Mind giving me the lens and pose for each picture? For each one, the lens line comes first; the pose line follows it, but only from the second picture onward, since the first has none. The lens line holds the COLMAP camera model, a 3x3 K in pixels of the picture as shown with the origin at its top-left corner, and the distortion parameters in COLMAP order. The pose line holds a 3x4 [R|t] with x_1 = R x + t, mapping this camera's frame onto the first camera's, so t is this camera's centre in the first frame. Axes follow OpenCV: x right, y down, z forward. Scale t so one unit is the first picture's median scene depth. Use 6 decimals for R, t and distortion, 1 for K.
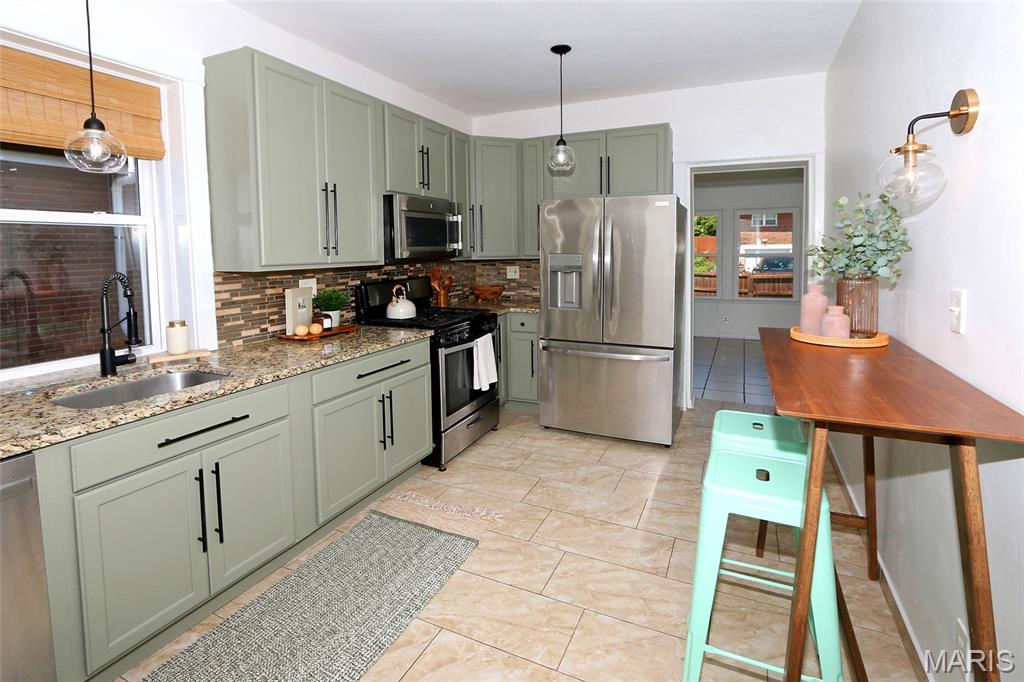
lens RADIAL K [[457.0, 0, 560.8], [0, 457.0, 274.1], [0, 0, 1]] dist [-0.002702, -0.000433]
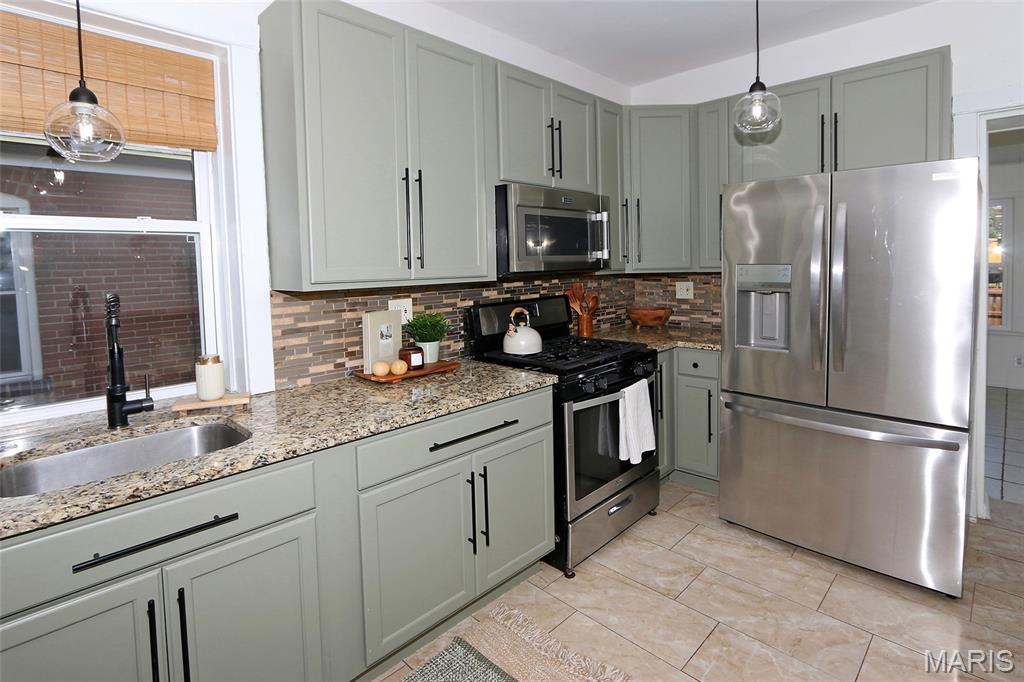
lens RADIAL K [[499.9, 0, 544.8], [0, 499.9, 280.4], [0, 0, 1]] dist [-0.011369, 0.000990]
pose [[0.922510, 0.005746, -0.385929, -0.003347], [-0.011238, 0.999865, -0.011976, -0.012525], [0.385808, 0.015385, 0.922451, 0.288929]]
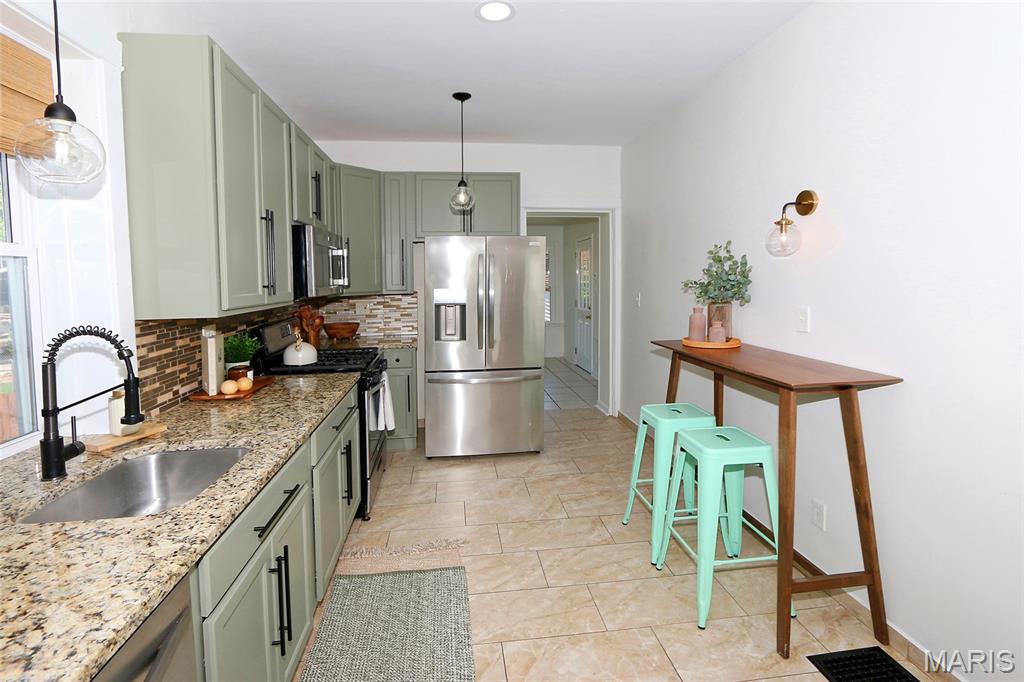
lens RADIAL K [[433.3, 0, 544.7], [0, 433.3, 305.2], [0, 0, 1]] dist [0.000031, 0.000163]
pose [[0.867612, -0.033939, 0.496083, -0.383275], [0.033667, 0.999388, 0.009491, -0.010471], [-0.496101, 0.008468, 0.868223, 0.037407]]
